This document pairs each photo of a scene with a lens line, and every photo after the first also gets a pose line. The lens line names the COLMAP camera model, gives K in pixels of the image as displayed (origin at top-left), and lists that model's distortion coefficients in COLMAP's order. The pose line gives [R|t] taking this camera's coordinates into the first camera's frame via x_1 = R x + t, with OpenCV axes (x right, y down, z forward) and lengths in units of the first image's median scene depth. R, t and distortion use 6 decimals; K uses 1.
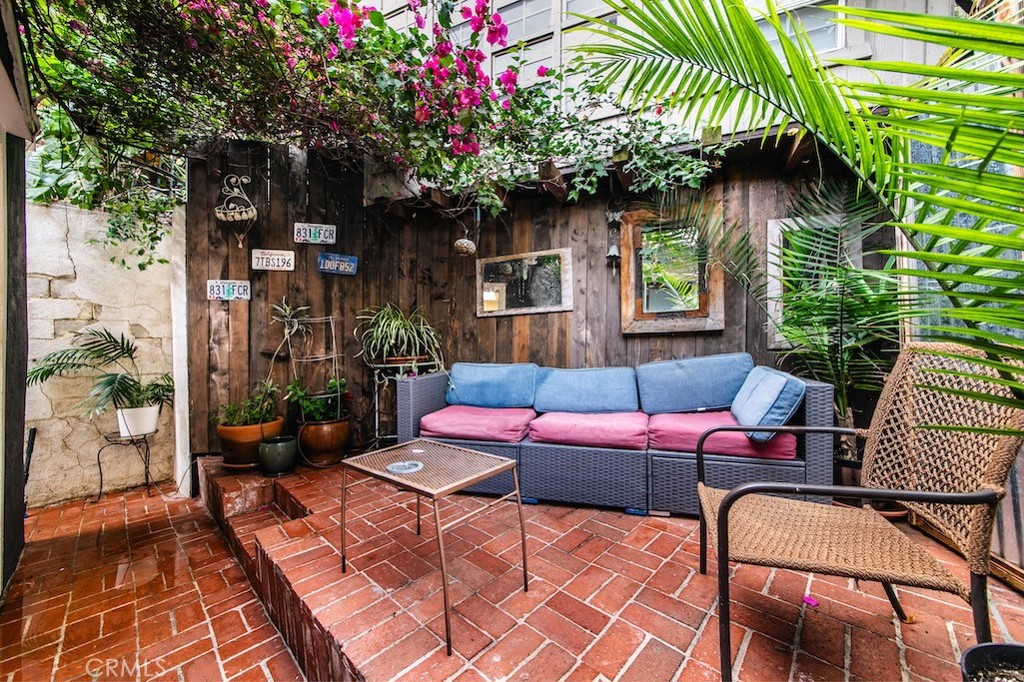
lens RADIAL K [[368.0, 0, 517.9], [0, 368.0, 343.0], [0, 0, 1]] dist [0.001027, 0.000030]
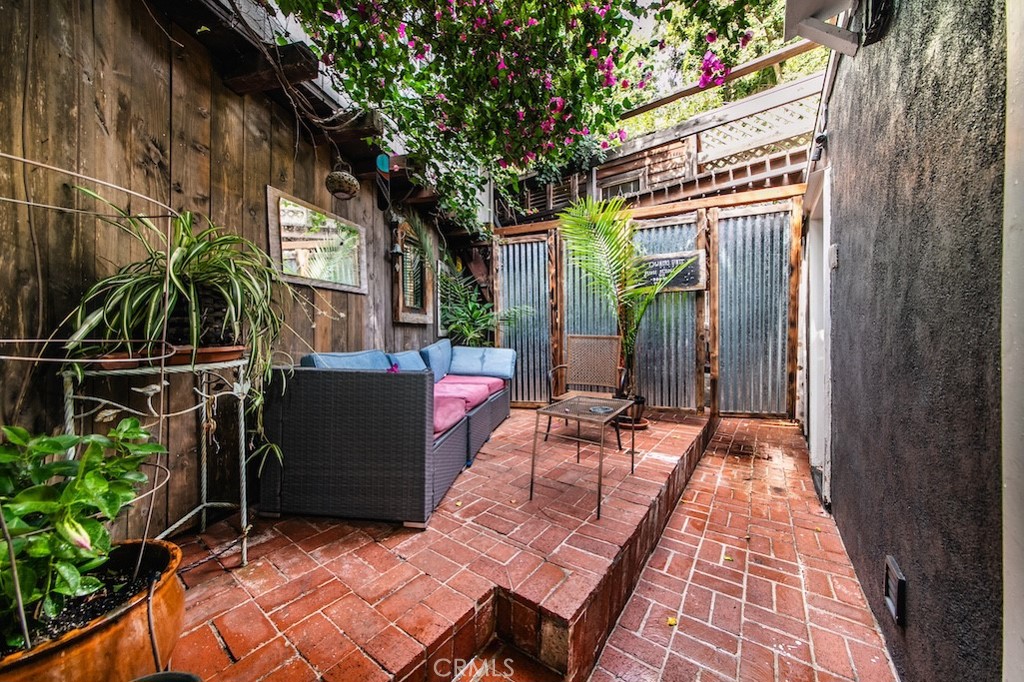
lens RADIAL K [[349.2, 0, 516.0], [0, 349.2, 345.7], [0, 0, 1]] dist [-0.000064, -0.000002]
pose [[-0.127841, -0.003840, 0.991787, -1.087506], [-0.004272, 0.999985, 0.003321, 0.053615], [-0.991785, -0.003812, -0.127856, 0.996094]]
